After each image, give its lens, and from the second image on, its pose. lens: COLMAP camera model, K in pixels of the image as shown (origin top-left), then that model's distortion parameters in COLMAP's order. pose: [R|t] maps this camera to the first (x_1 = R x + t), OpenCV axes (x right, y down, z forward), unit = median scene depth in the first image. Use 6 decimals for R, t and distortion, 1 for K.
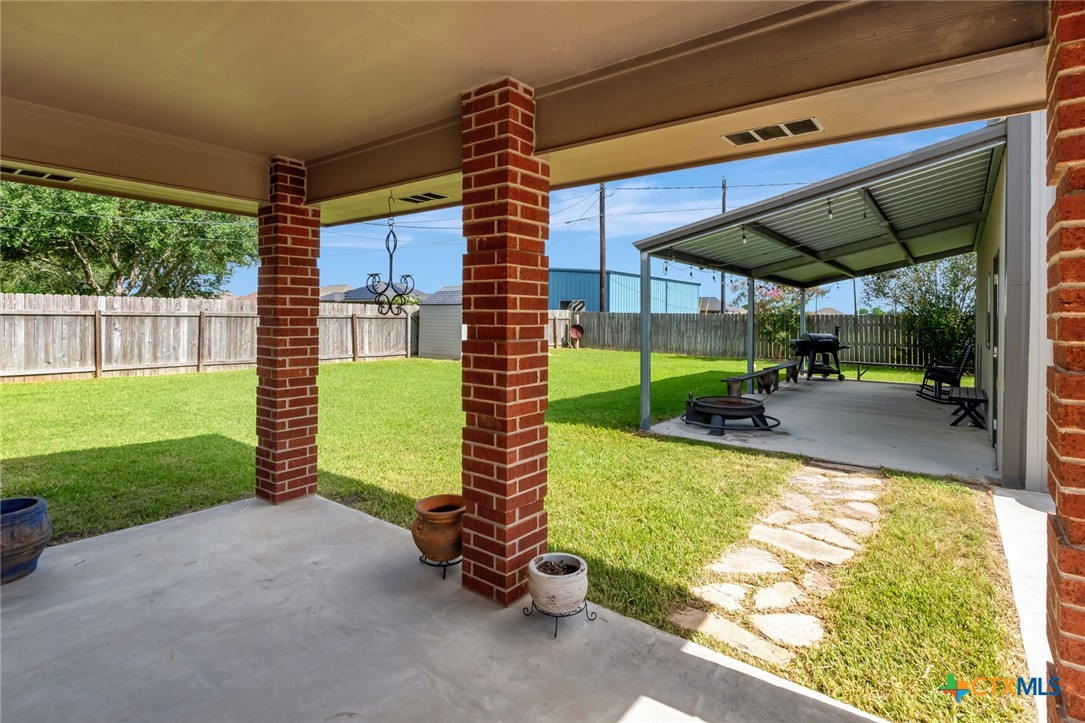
lens RADIAL K [[532.2, 0, 544.7], [0, 532.2, 322.5], [0, 0, 1]] dist [0.000406, 0.000448]
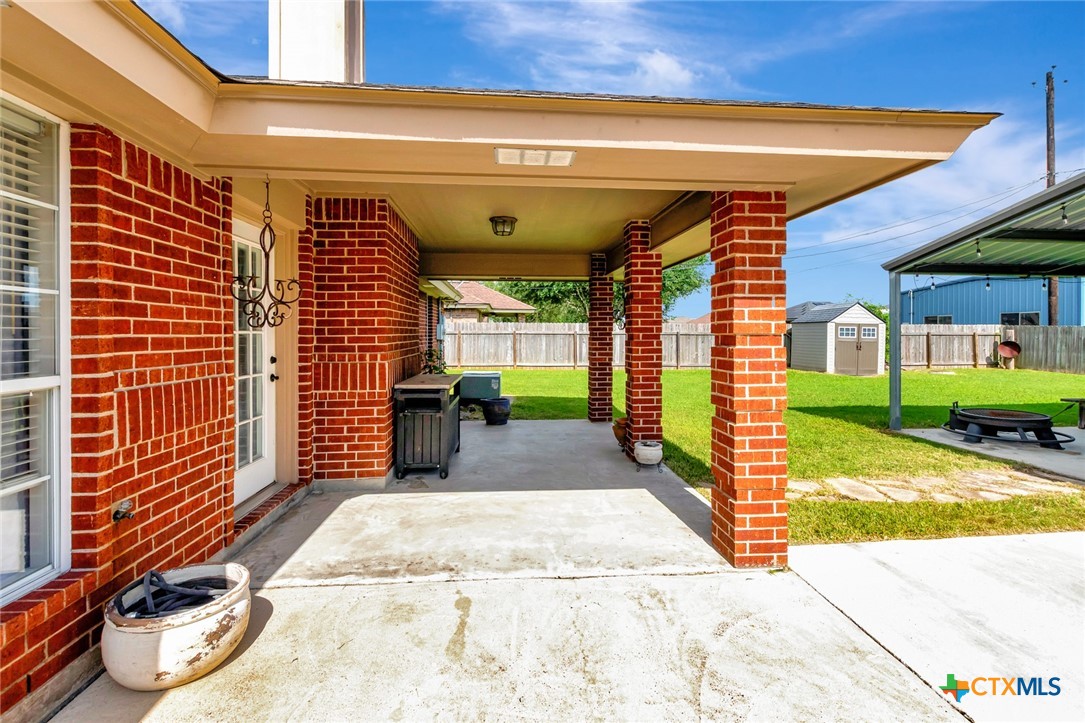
lens RADIAL K [[477.9, 0, 548.5], [0, 477.9, 337.1], [0, 0, 1]] dist [-0.000948, -0.000130]
pose [[0.677528, -0.005676, -0.735475, 0.437584], [-0.000481, 0.999967, -0.008160, 0.014747], [0.735497, 0.005882, 0.677503, -0.224238]]
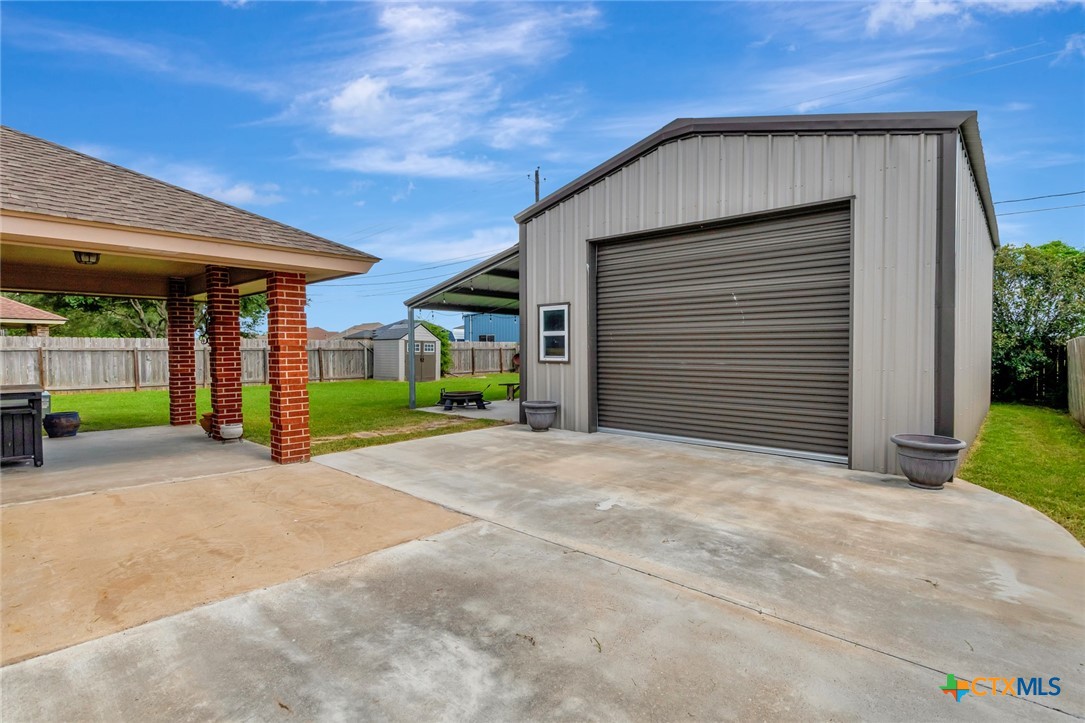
lens RADIAL K [[521.7, 0, 542.6], [0, 521.7, 365.7], [0, 0, 1]] dist [0.000249, 0.000237]
pose [[0.996341, -0.015453, -0.084057, 0.764970], [0.017161, 0.999660, 0.019645, 0.033849], [0.083725, -0.021016, 0.996267, -0.674077]]
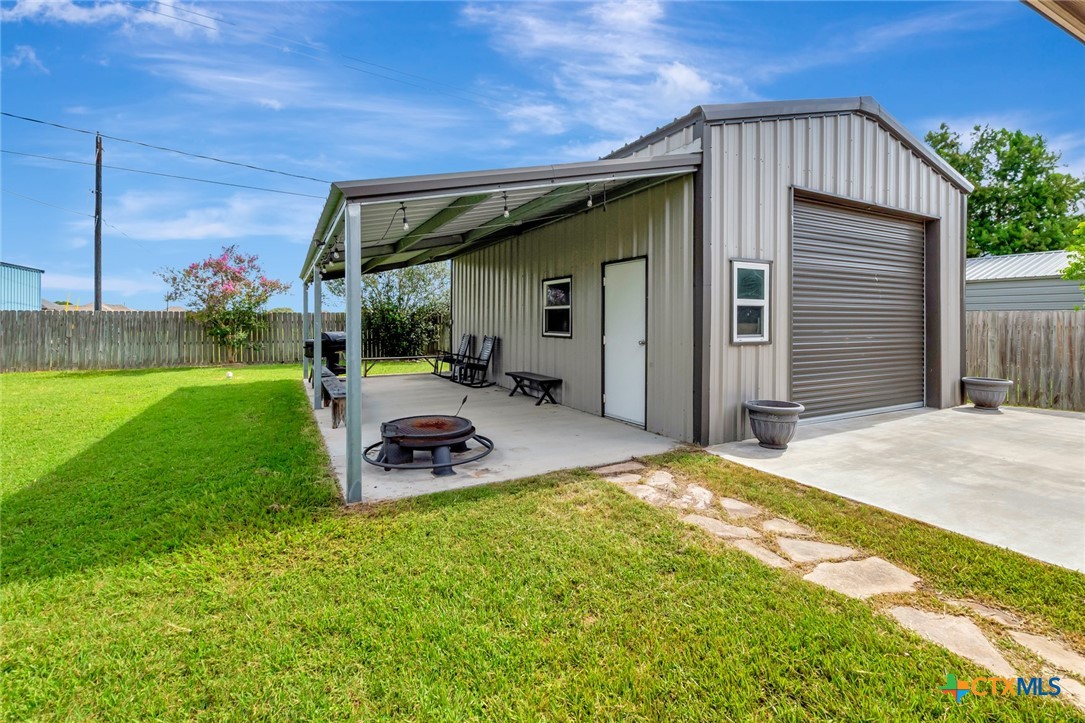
lens RADIAL K [[497.3, 0, 540.0], [0, 497.3, 309.6], [0, 0, 1]] dist [0.004042, 0.000594]
pose [[0.417234, 0.005338, 0.908784, -0.233811], [0.015154, 0.999803, -0.012830, -0.001760], [-0.908673, 0.019125, 0.417071, 0.579871]]
